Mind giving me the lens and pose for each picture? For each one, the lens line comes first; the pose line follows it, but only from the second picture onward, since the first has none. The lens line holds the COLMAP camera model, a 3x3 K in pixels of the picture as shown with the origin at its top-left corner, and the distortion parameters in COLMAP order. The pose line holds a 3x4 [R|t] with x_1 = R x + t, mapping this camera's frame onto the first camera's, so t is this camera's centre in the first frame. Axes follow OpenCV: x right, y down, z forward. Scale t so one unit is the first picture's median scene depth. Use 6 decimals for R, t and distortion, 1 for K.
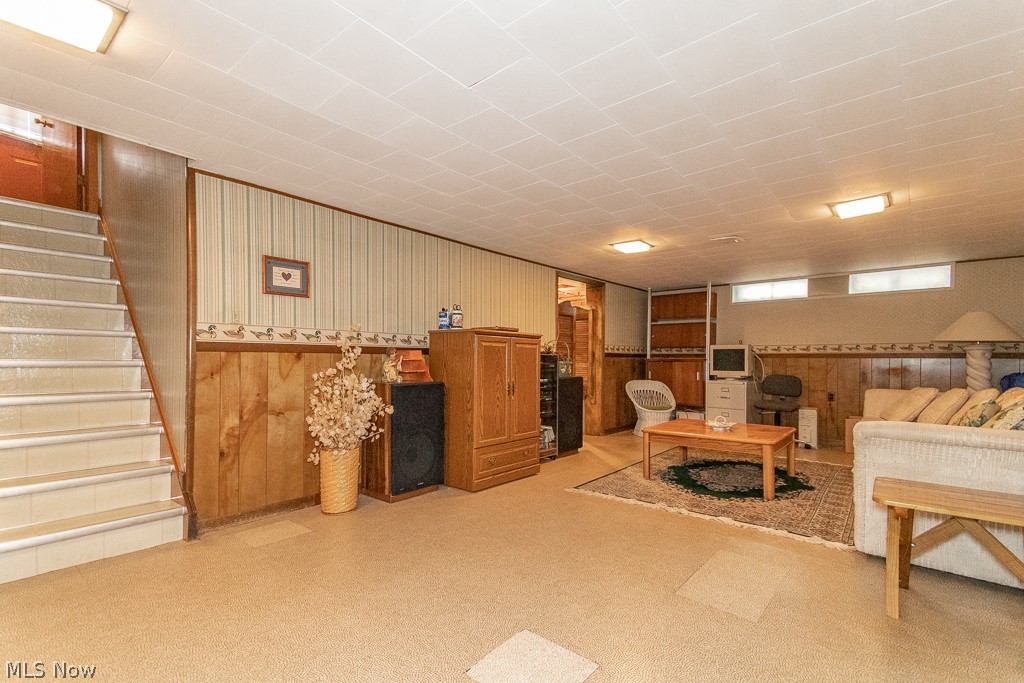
lens RADIAL K [[465.8, 0, 519.9], [0, 465.8, 368.4], [0, 0, 1]] dist [-0.032026, -0.004098]
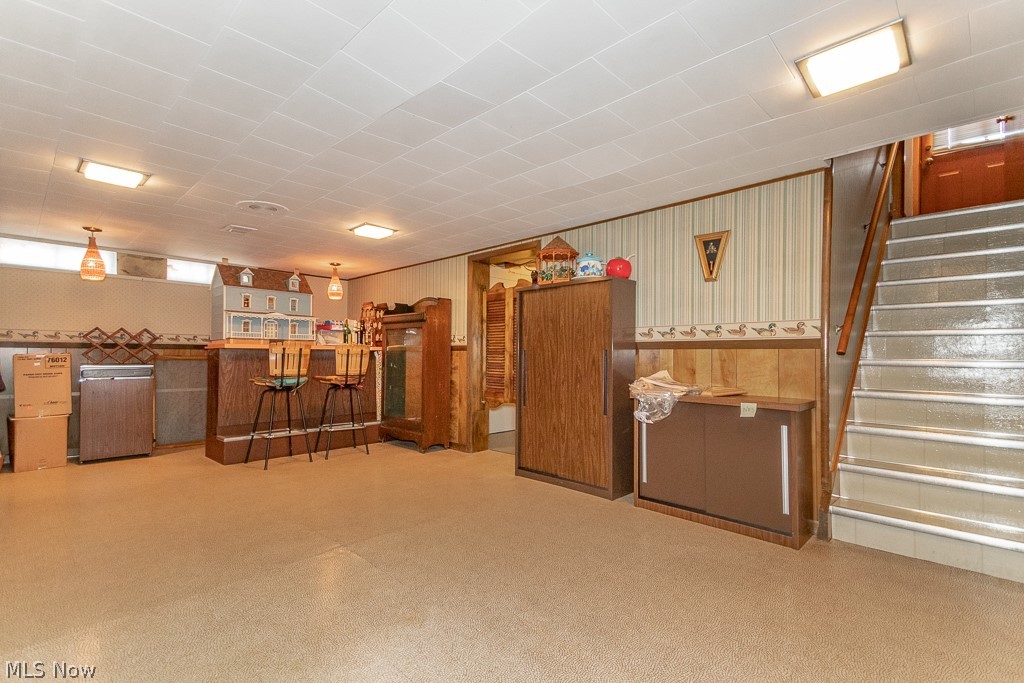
lens RADIAL K [[465.8, 0, 512.4], [0, 465.8, 345.9], [0, 0, 1]] dist [-0.032026, -0.004098]
pose [[-0.091336, -0.024336, -0.995523, 0.564727], [-0.021312, 0.999520, -0.022479, -0.009624], [0.995592, 0.019163, -0.091811, 0.683206]]
